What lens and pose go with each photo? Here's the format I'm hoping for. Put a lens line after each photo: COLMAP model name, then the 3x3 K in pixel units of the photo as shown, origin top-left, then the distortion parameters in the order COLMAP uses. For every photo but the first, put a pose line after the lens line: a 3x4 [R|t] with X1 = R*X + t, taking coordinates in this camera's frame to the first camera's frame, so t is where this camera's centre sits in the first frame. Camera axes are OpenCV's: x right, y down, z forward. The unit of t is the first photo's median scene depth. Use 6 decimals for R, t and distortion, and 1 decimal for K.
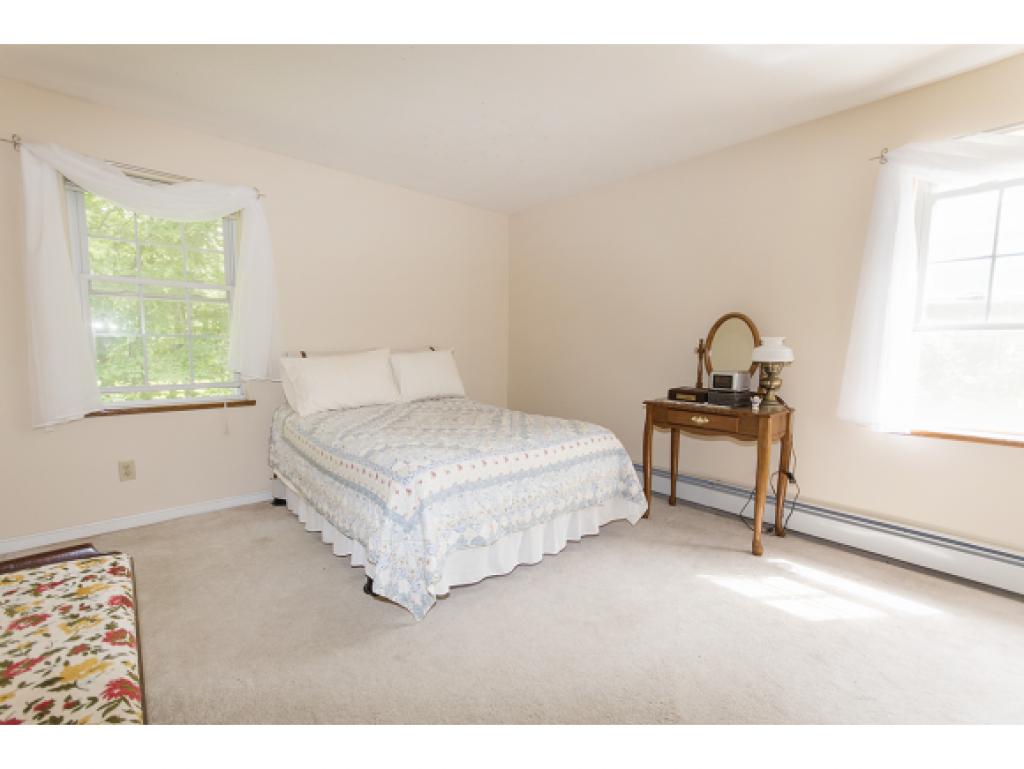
lens RADIAL K [[447.2, 0, 509.1], [0, 447.2, 381.7], [0, 0, 1]] dist [0.000068, 0.000590]
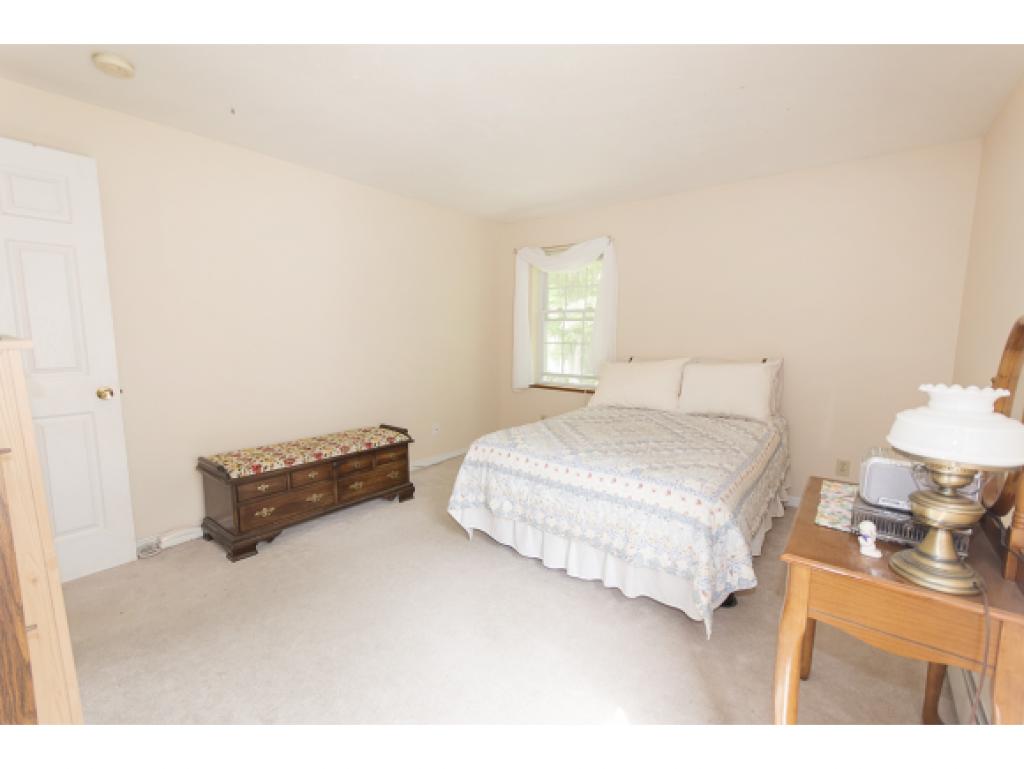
lens RADIAL K [[447.2, 0, 509.3], [0, 447.2, 385.7], [0, 0, 1]] dist [0.000068, 0.000590]
pose [[0.156094, 0.110582, -0.981533, 0.999887], [-0.084632, 0.991556, 0.098252, -0.117840], [0.984110, 0.067733, 0.164135, 0.667582]]
